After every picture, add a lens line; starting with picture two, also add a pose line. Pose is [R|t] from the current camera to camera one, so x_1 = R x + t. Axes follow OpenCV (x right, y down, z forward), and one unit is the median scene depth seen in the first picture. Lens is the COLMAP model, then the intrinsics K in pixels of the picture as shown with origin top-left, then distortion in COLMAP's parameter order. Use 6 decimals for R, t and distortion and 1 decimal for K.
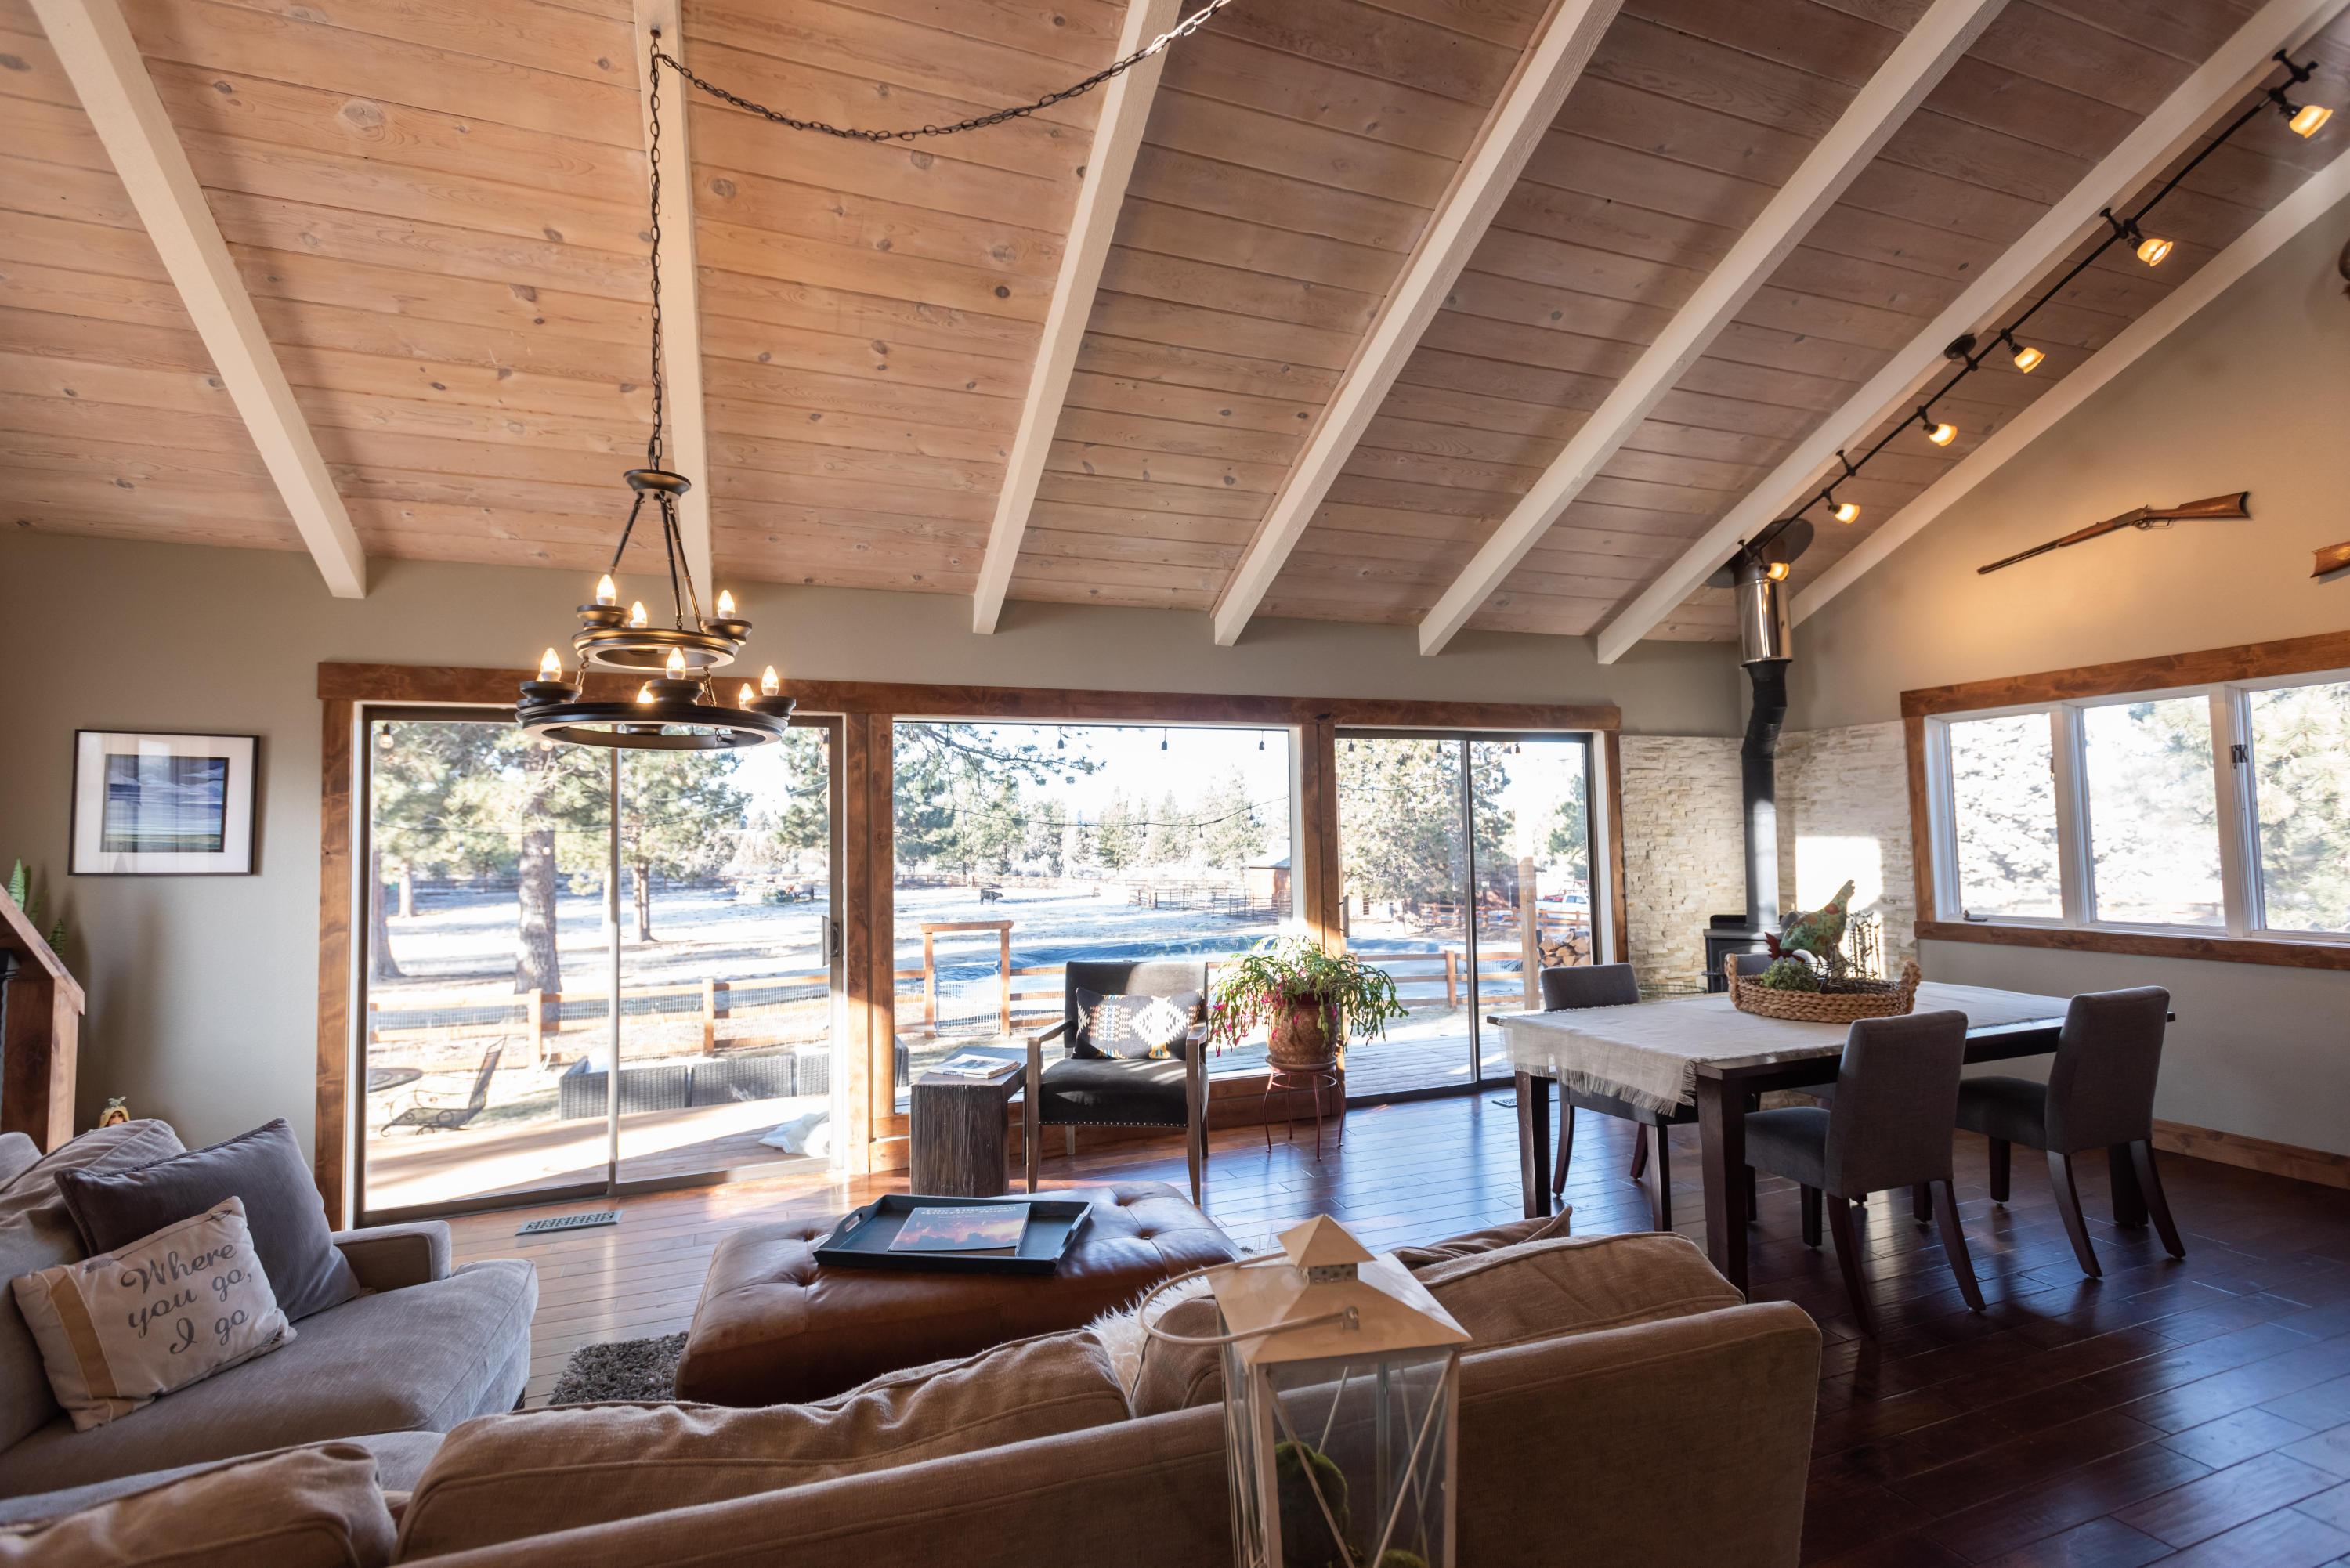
lens RADIAL K [[1082.4, 0, 1174.6], [0, 1082.4, 788.3], [0, 0, 1]] dist [0.019362, -0.007039]
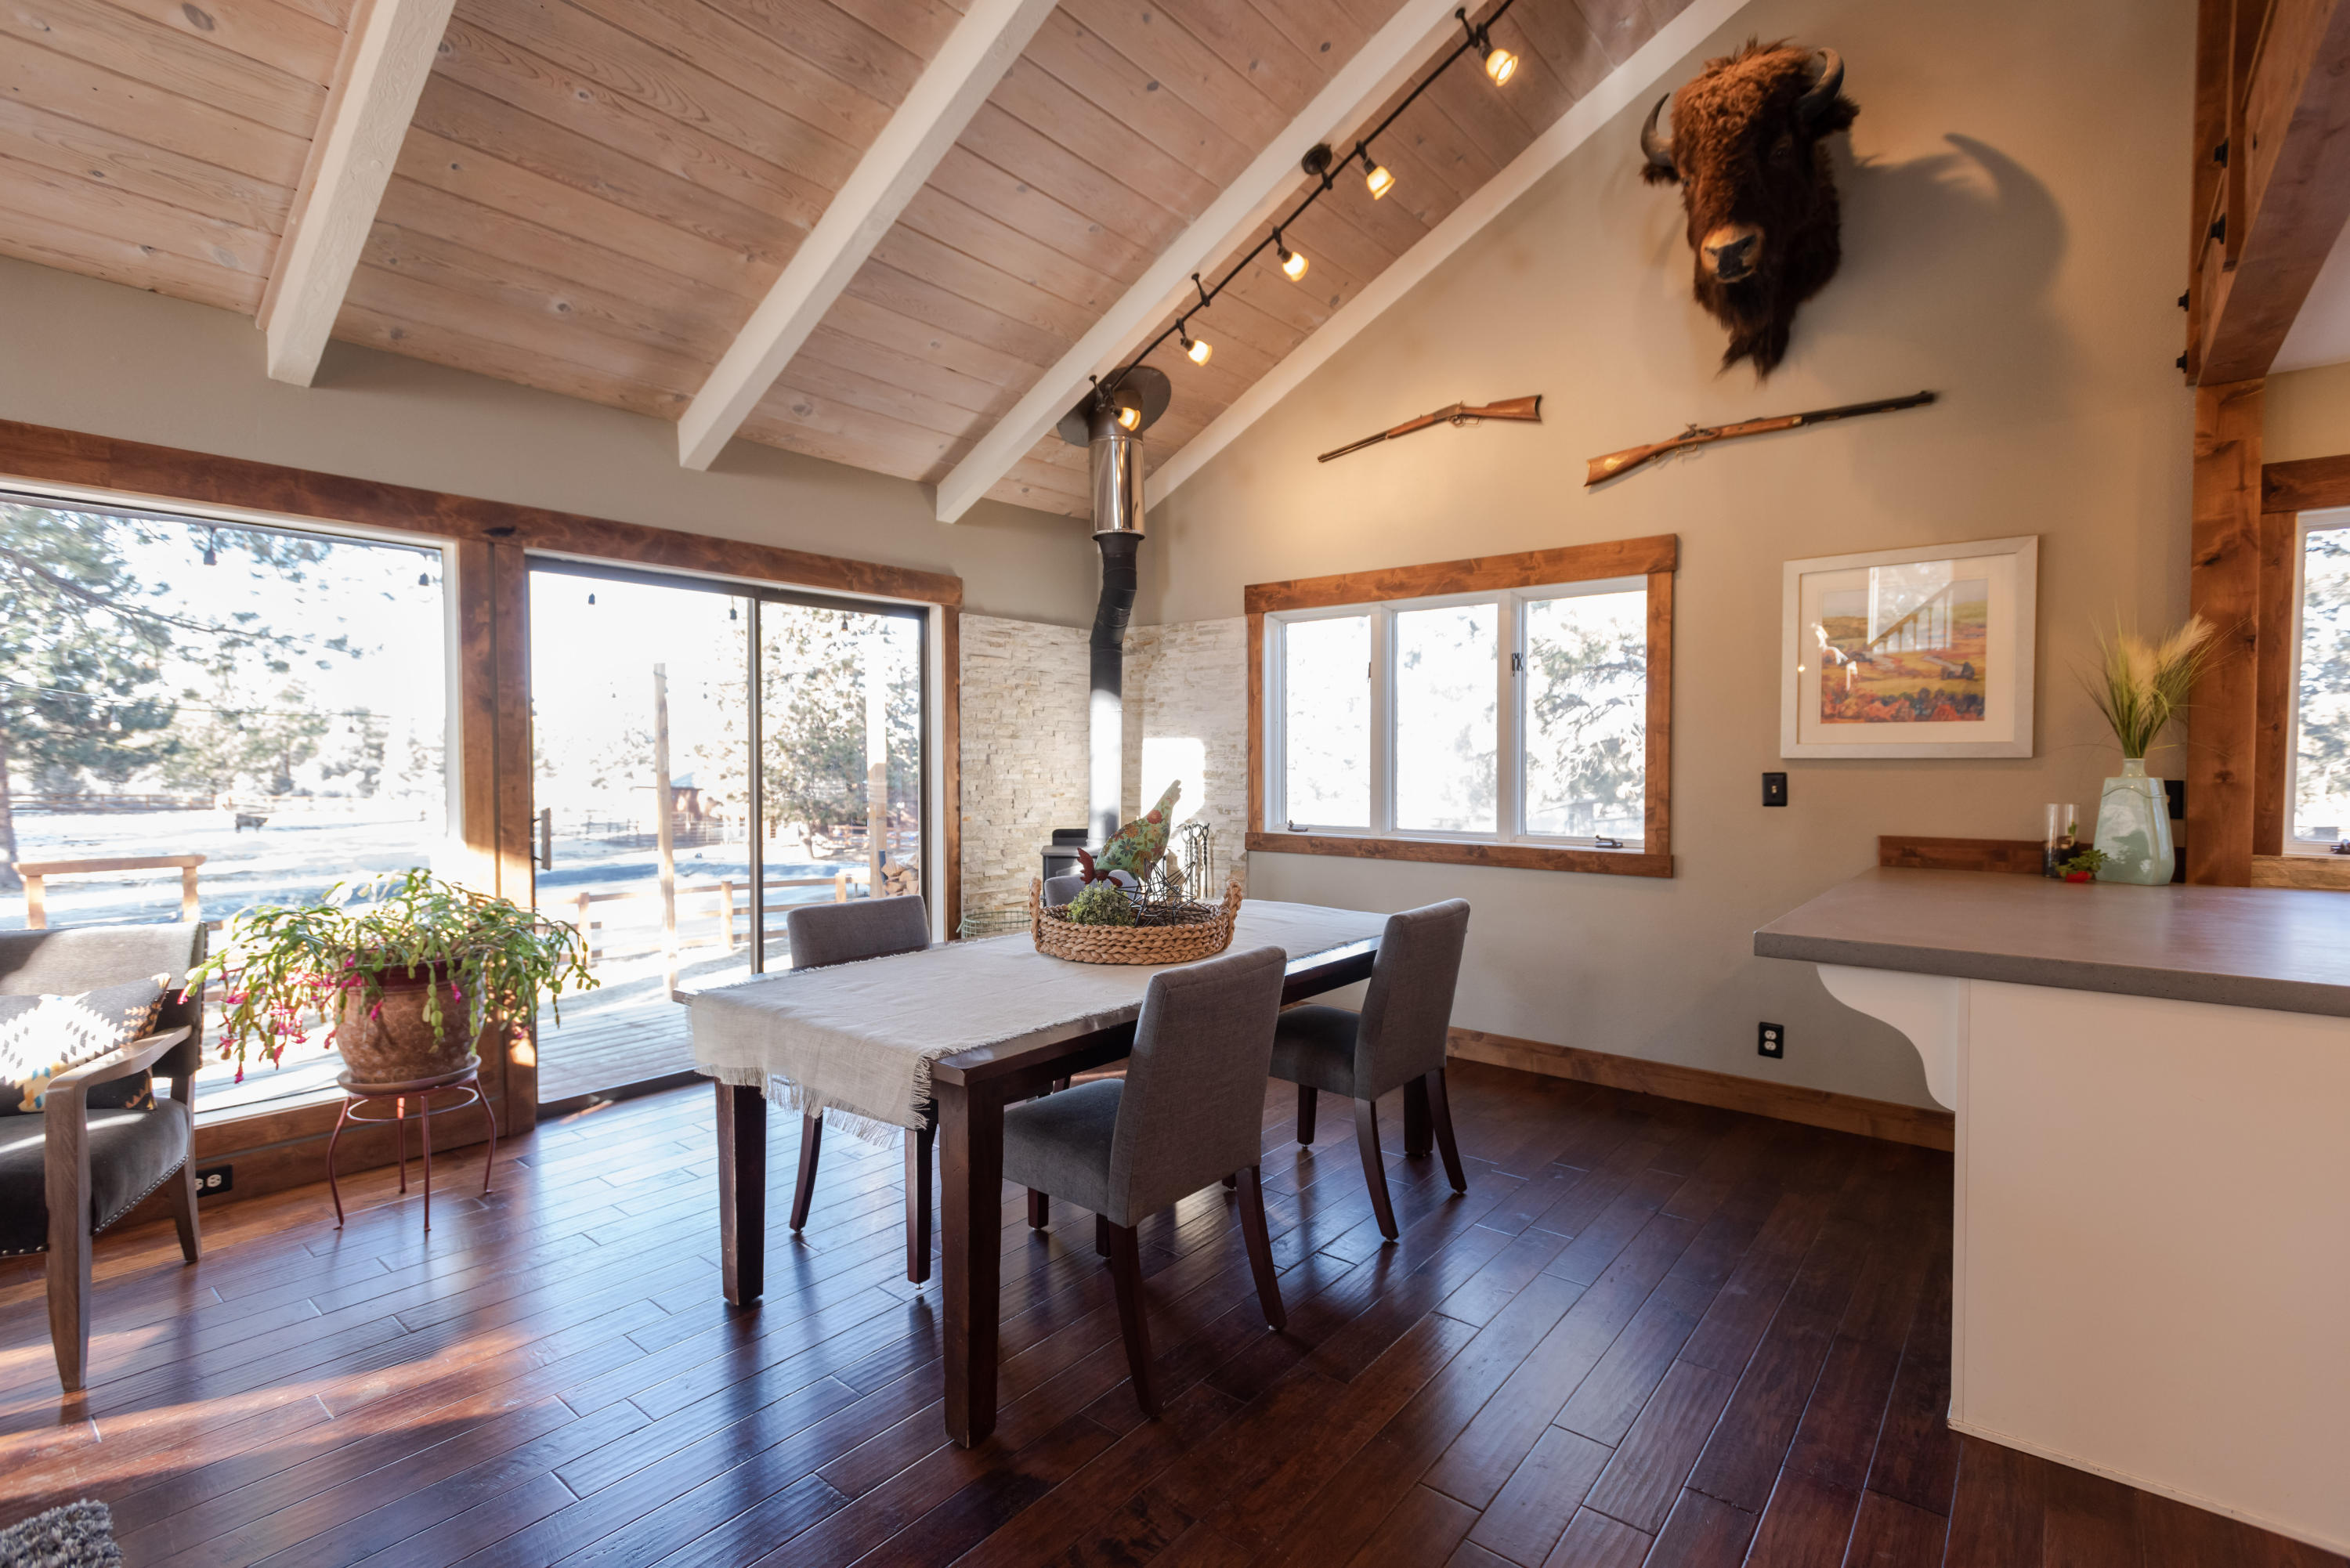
lens RADIAL K [[1082.4, 0, 1176.0], [0, 1082.4, 789.3], [0, 0, 1]] dist [0.019362, -0.007039]
pose [[0.867483, 0.005920, 0.497431, 0.177442], [-0.041993, 0.997232, 0.061364, 0.032835], [-0.495691, -0.074121, 0.865330, 0.246807]]
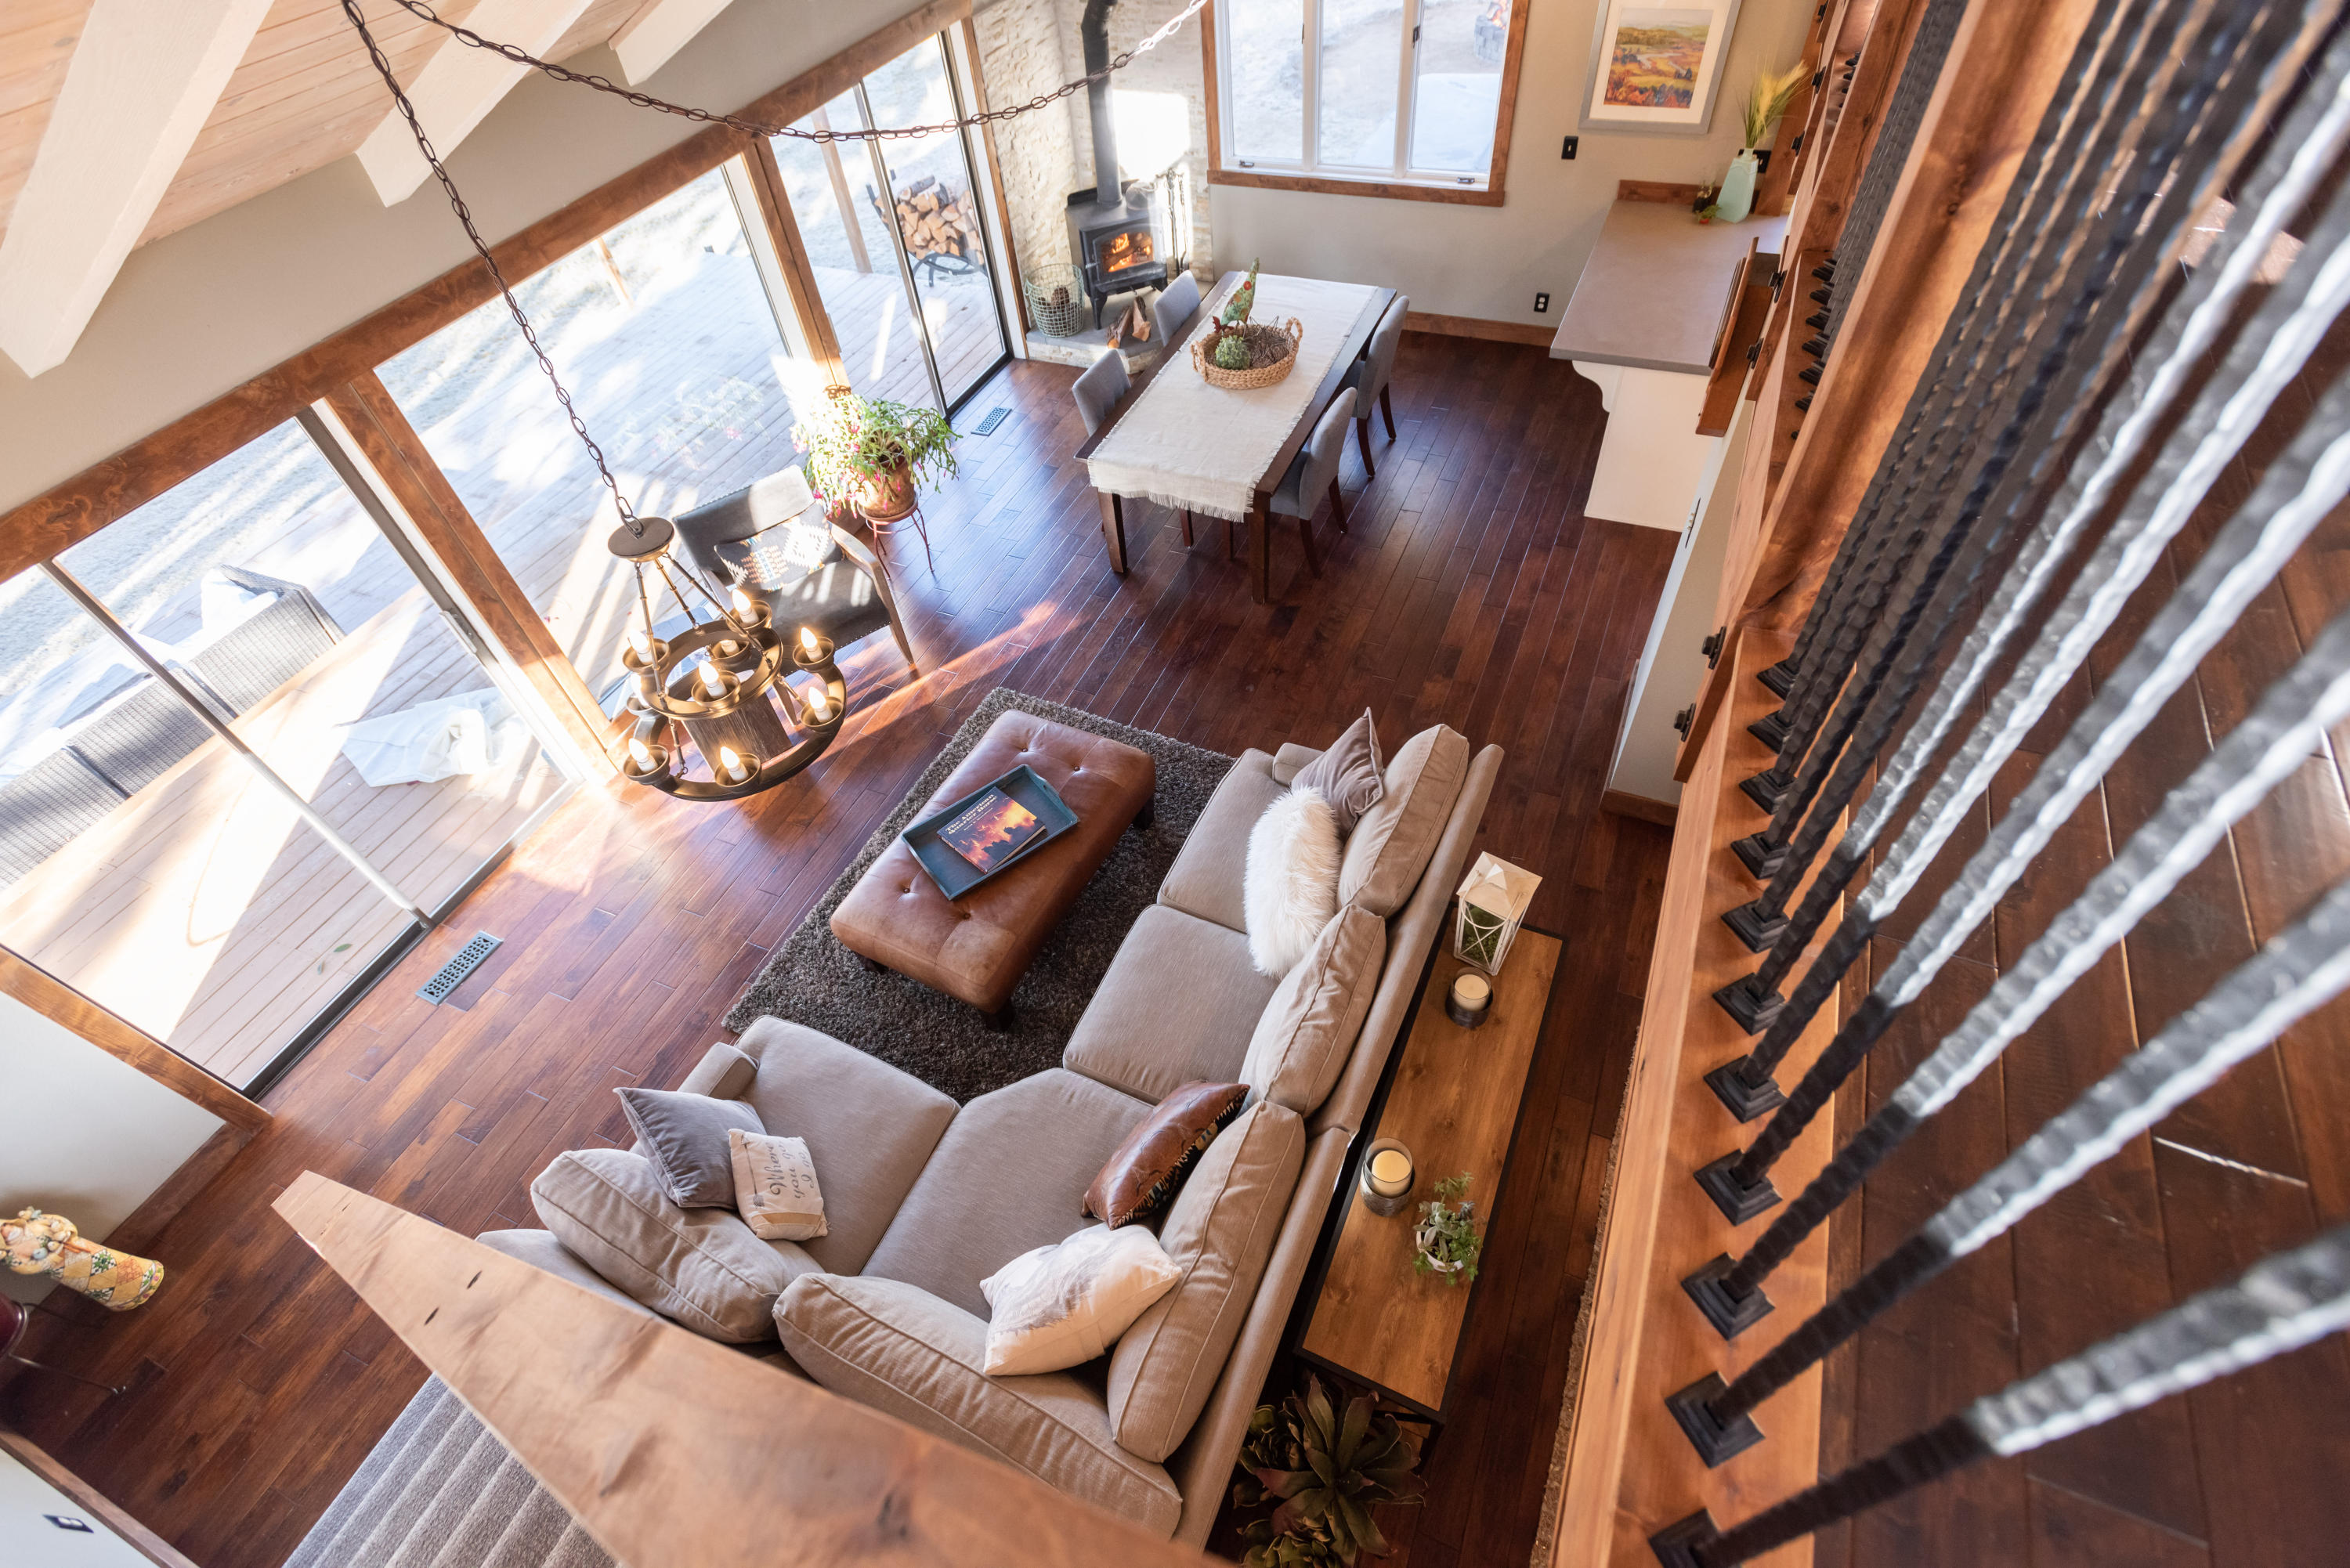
lens RADIAL K [[1082.4, 0, 1174.7], [0, 1082.4, 789.4], [0, 0, 1]] dist [0.019362, -0.007039]
pose [[0.701874, -0.559372, 0.440994, -0.347371], [0.029124, 0.641130, 0.766879, -0.430122], [-0.711705, -0.525409, 0.466284, 0.056868]]
